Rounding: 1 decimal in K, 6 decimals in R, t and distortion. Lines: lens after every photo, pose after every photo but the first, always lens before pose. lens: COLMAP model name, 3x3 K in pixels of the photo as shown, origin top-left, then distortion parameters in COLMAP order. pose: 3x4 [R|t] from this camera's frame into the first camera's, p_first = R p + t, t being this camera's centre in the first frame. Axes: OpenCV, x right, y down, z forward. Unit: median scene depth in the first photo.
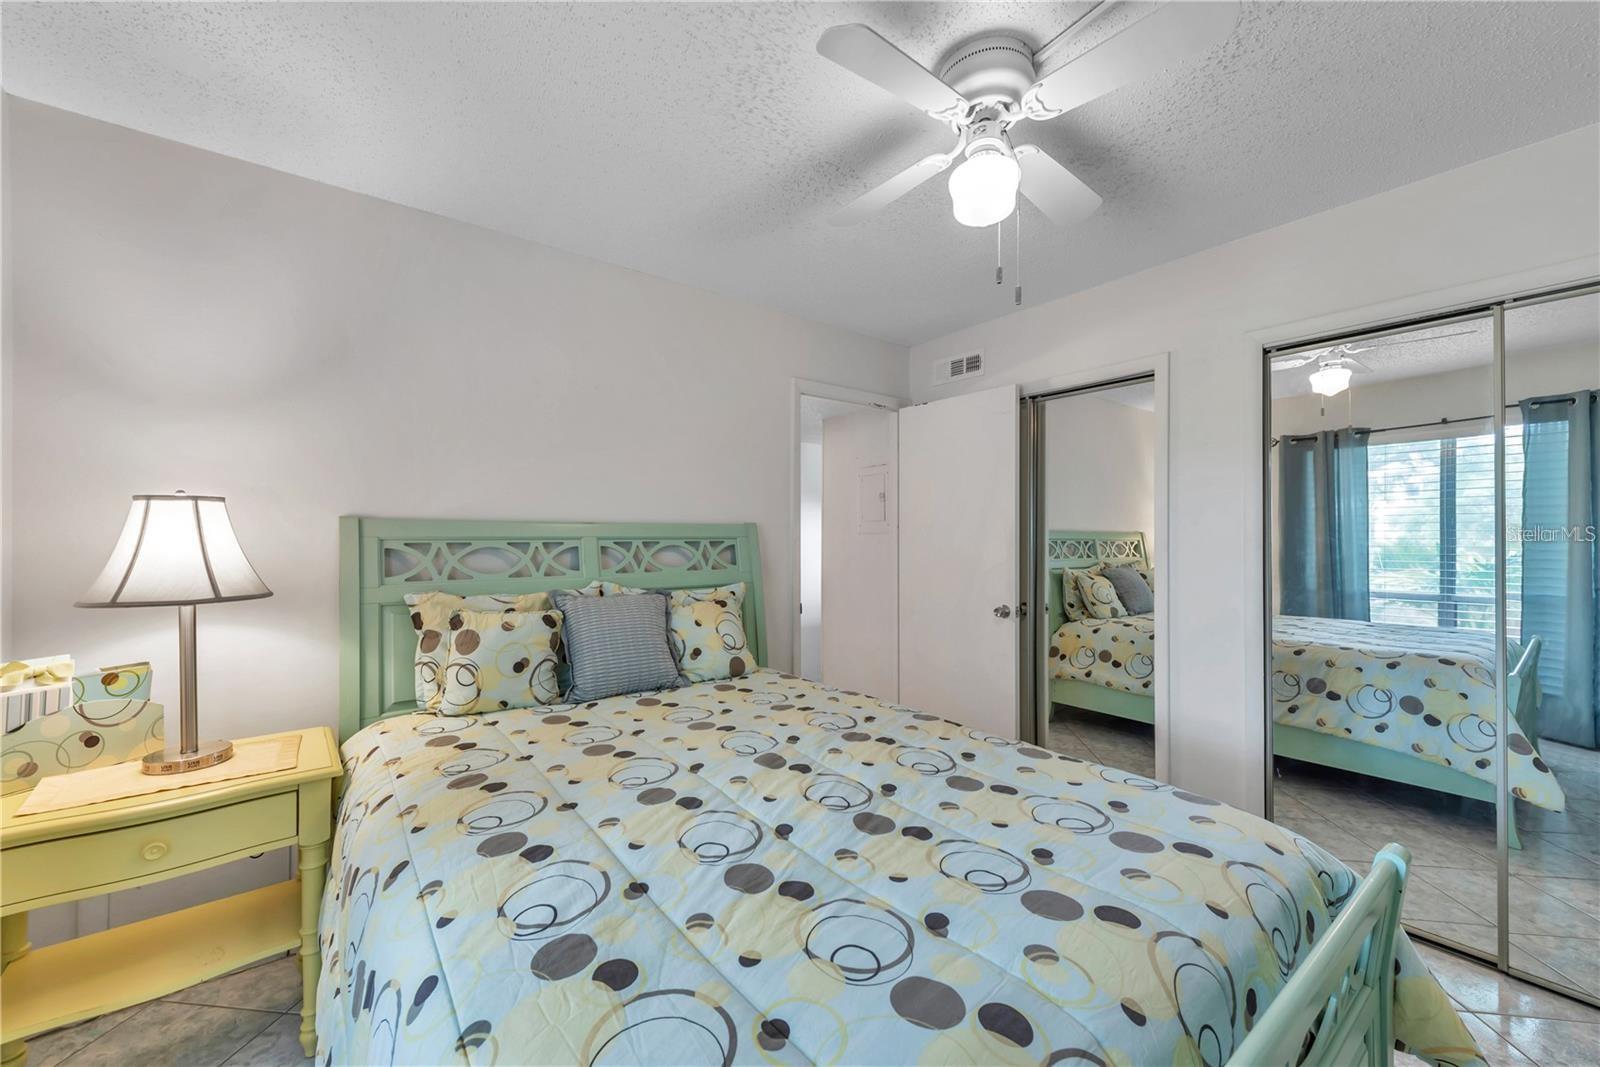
lens RADIAL K [[619.2, 0, 801.9], [0, 619.2, 524.6], [0, 0, 1]] dist [0.006620, -0.001708]
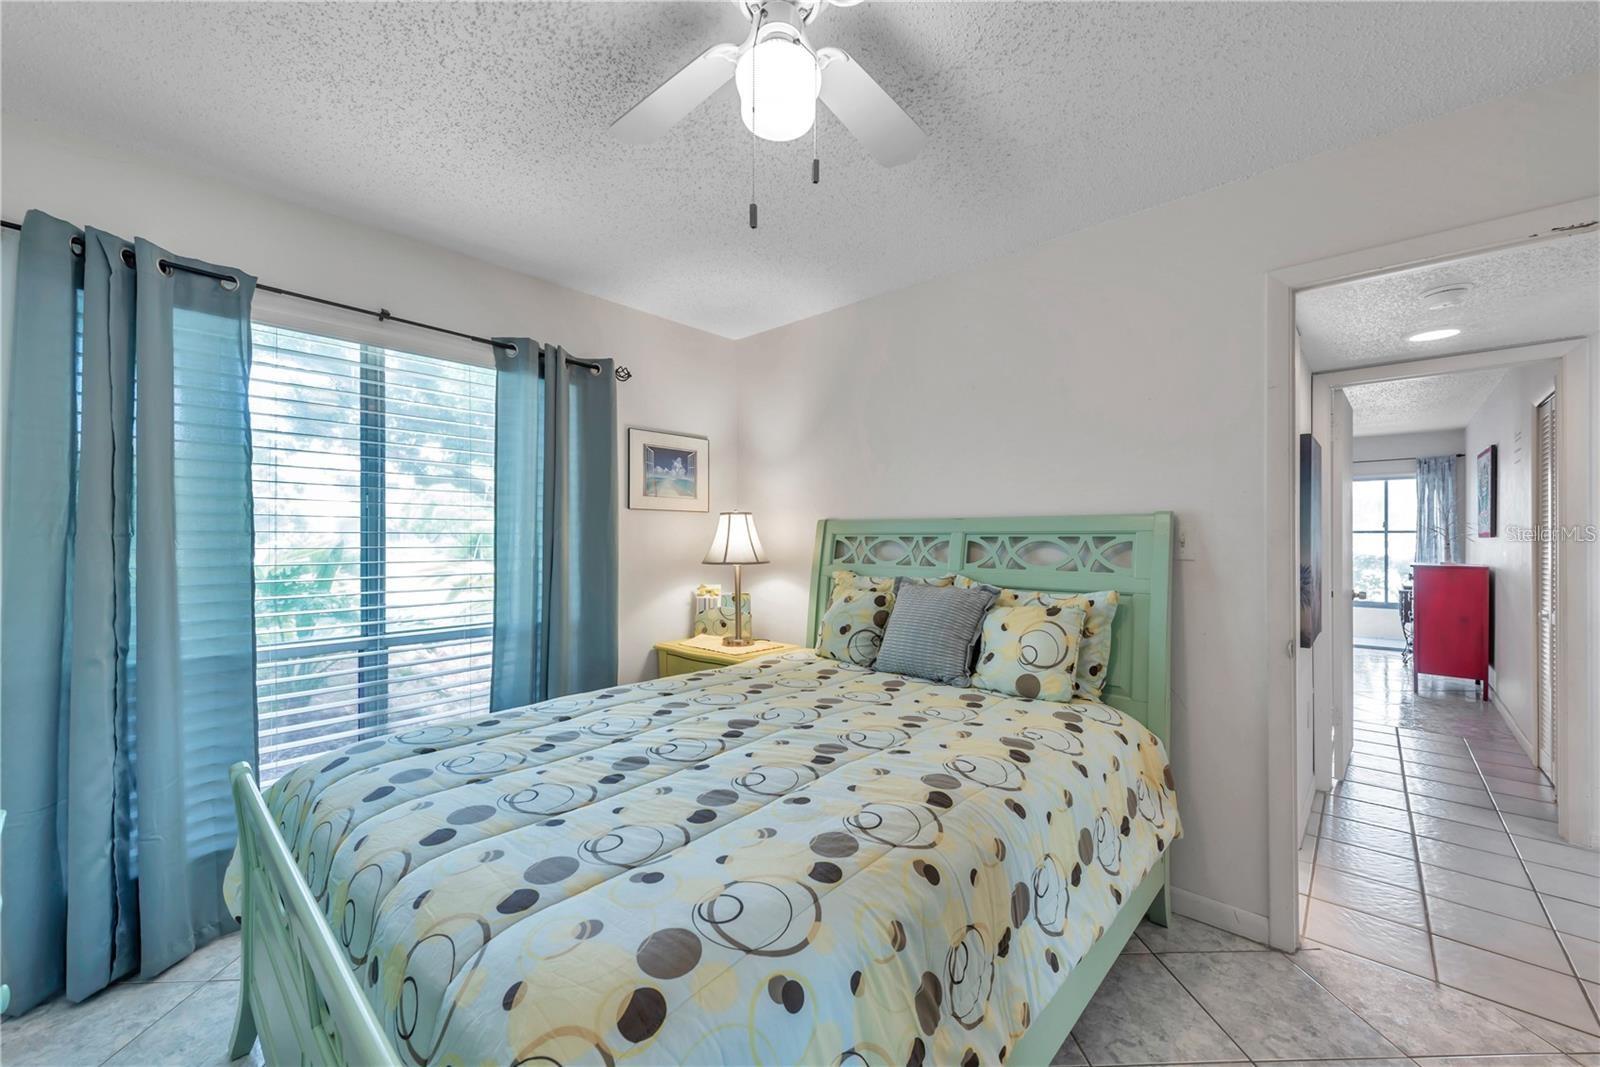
lens RADIAL K [[619.2, 0, 799.2], [0, 619.2, 541.2], [0, 0, 1]] dist [0.006620, -0.001708]
pose [[0.169256, 0.010020, -0.985521, 0.857087], [0.022523, 0.999648, 0.014031, 0.018214], [0.985315, -0.024572, 0.168971, 0.702340]]
